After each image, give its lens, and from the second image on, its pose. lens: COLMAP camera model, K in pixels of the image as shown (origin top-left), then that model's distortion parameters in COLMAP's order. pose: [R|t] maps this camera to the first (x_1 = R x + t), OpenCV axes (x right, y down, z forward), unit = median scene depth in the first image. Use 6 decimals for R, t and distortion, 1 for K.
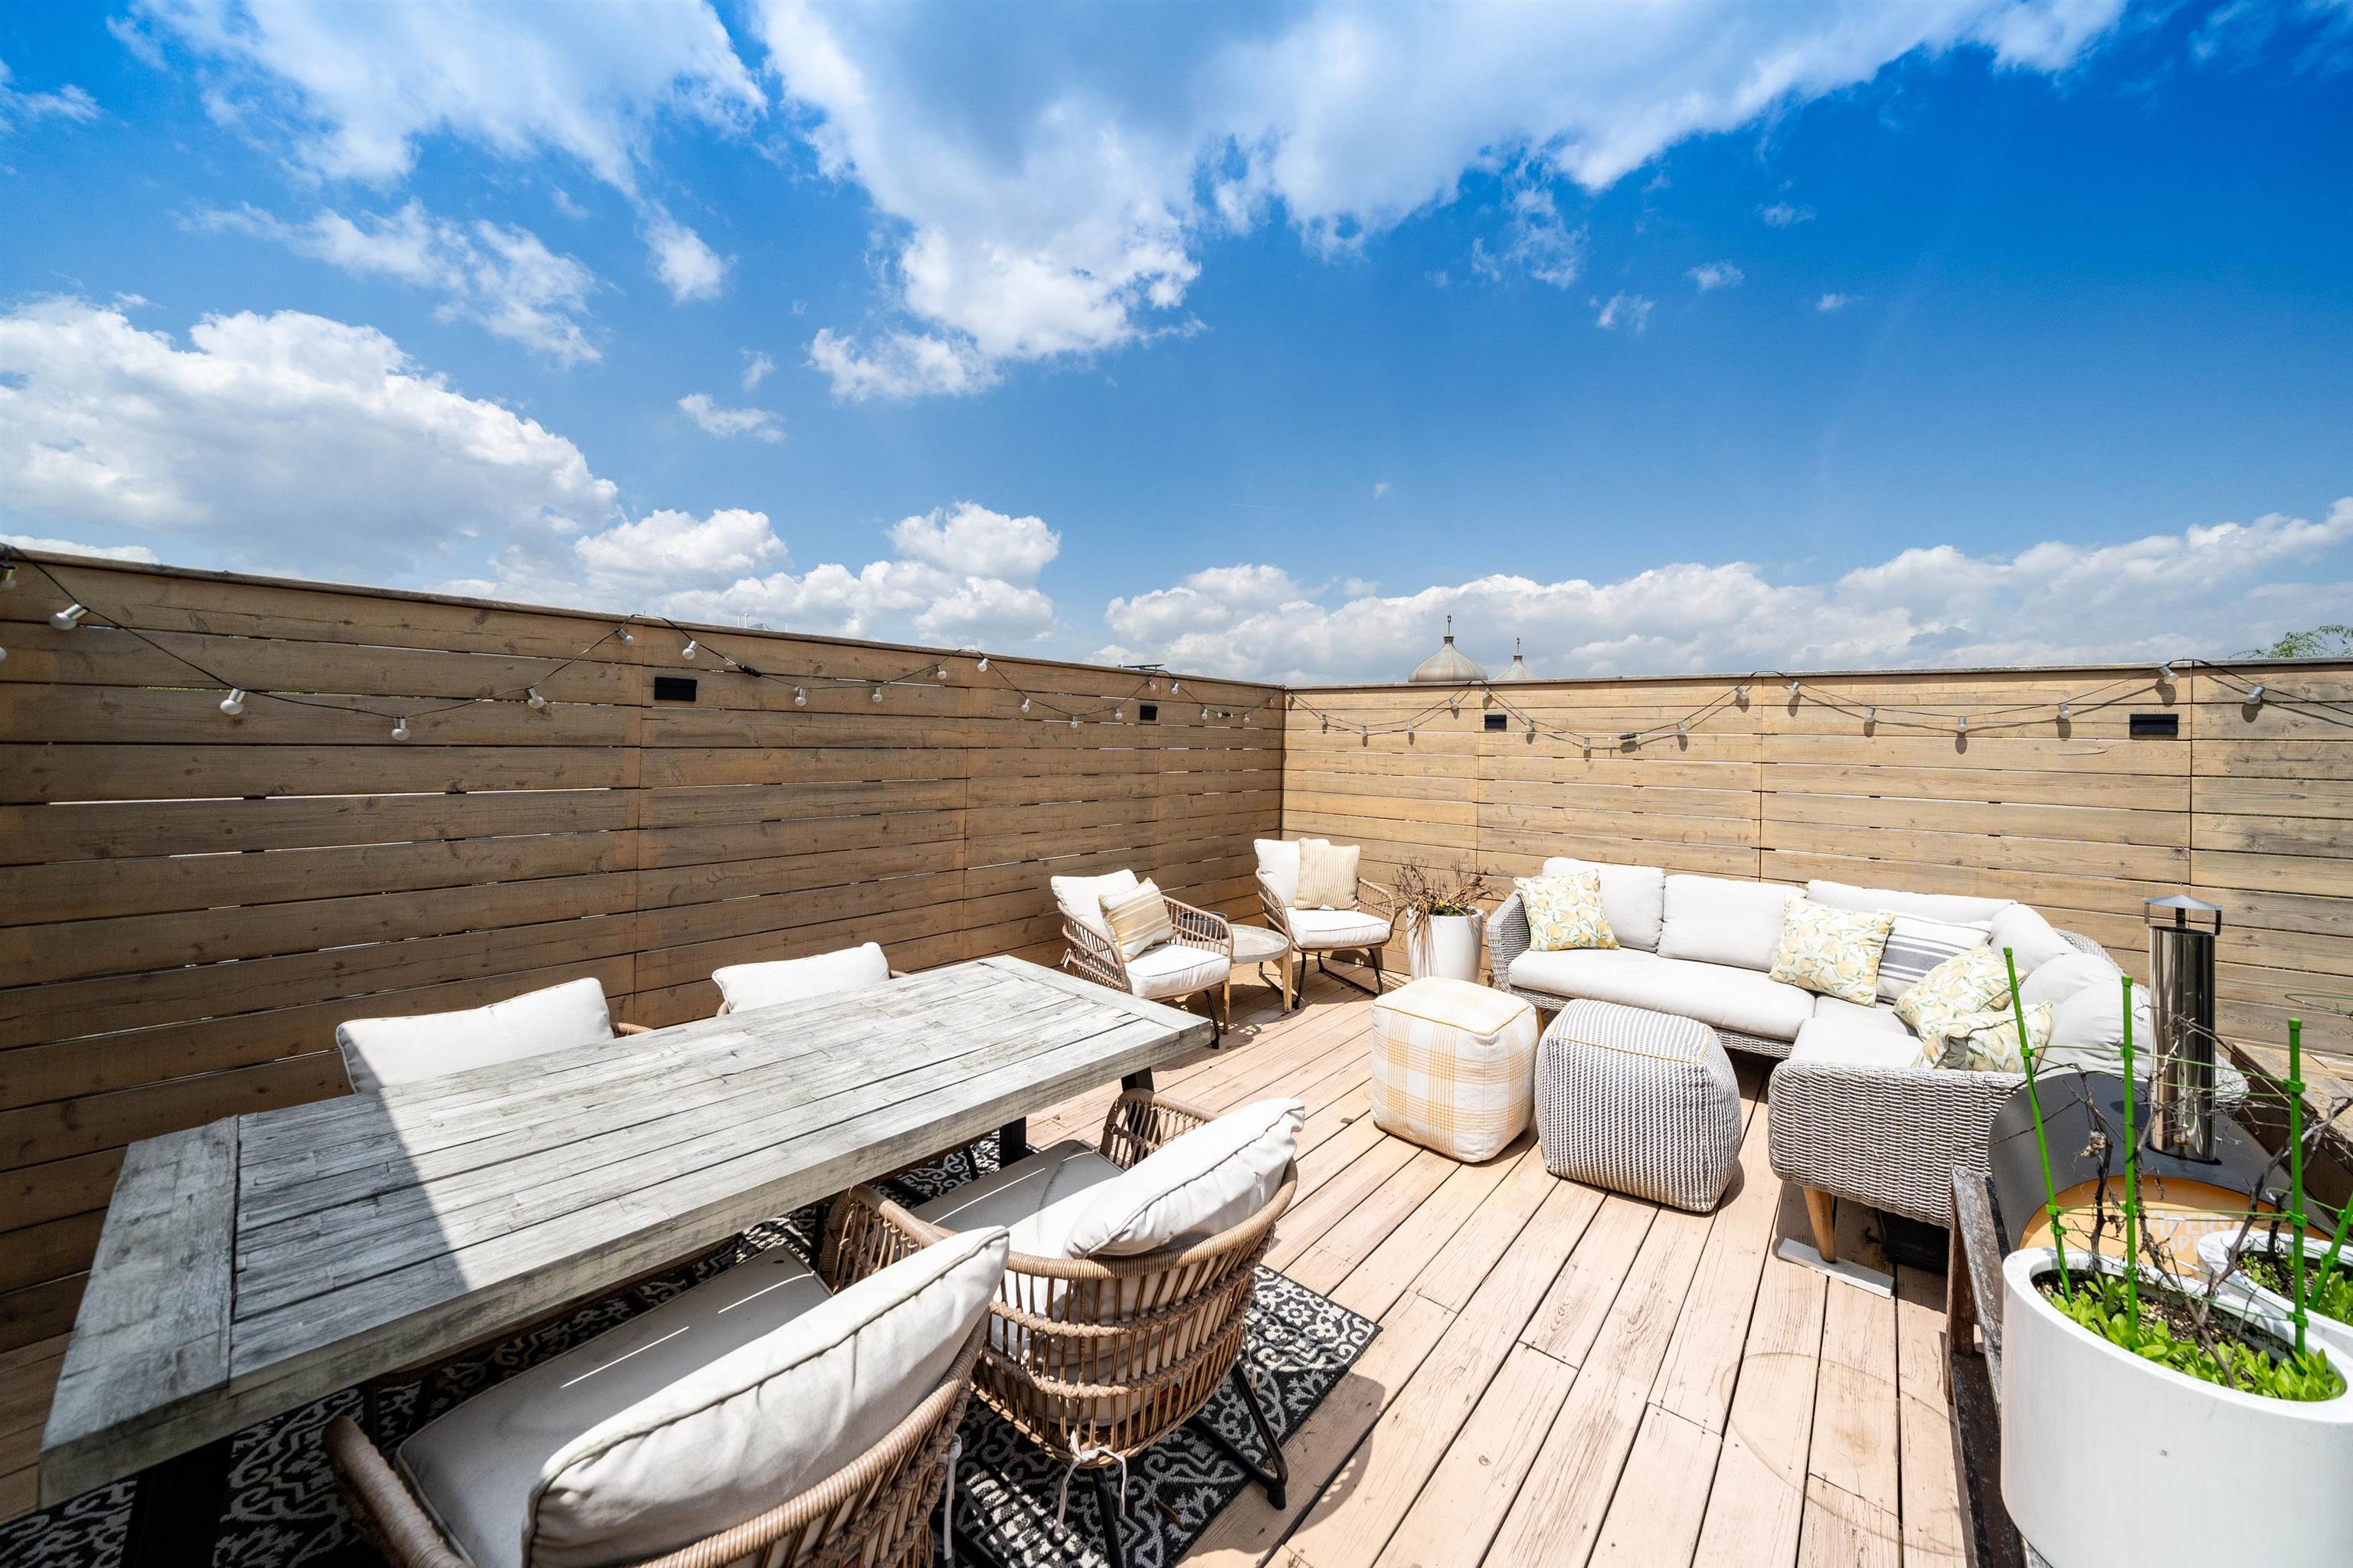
lens RADIAL K [[823.6, 0, 1163.9], [0, 823.6, 734.5], [0, 0, 1]] dist [-0.006079, -0.000008]
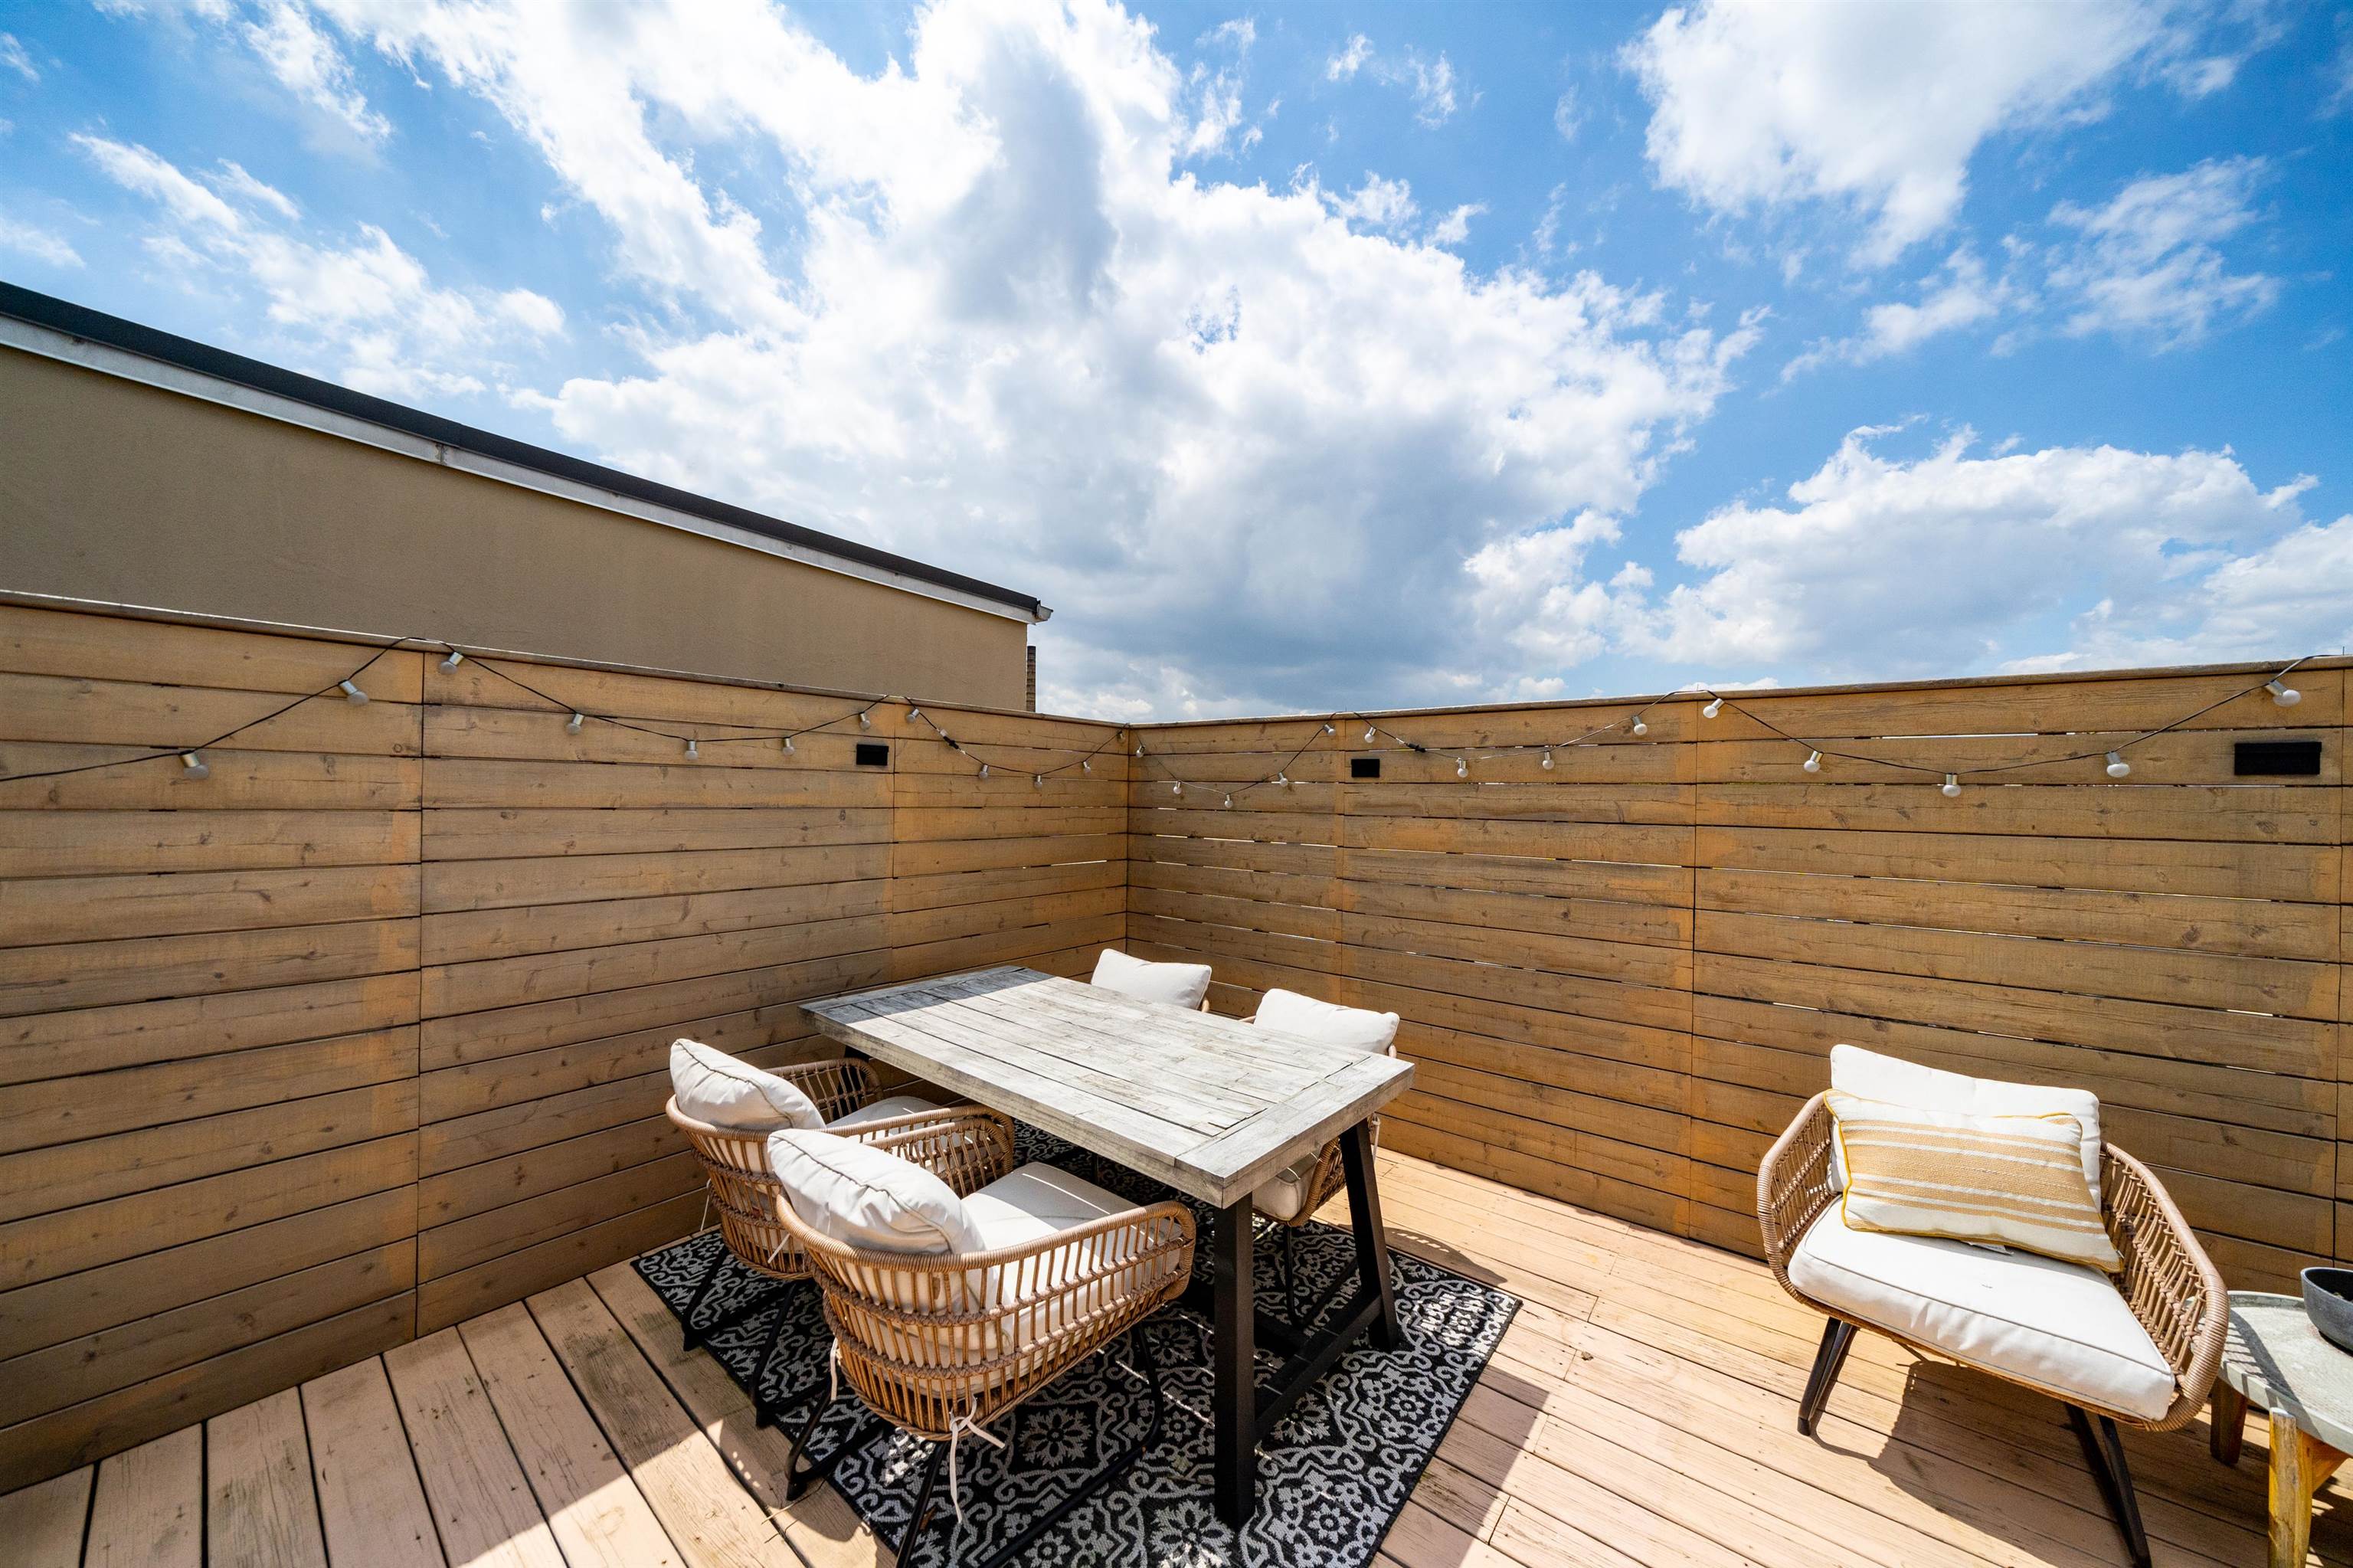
lens RADIAL K [[811.5, 0, 1219.9], [0, 811.5, 791.2], [0, 0, 1]] dist [-0.002036, -0.000199]
pose [[0.063974, -0.023473, -0.997675, 0.437789], [-0.012419, 0.999627, -0.024315, 0.008508], [0.997874, 0.013945, 0.063659, 0.518820]]
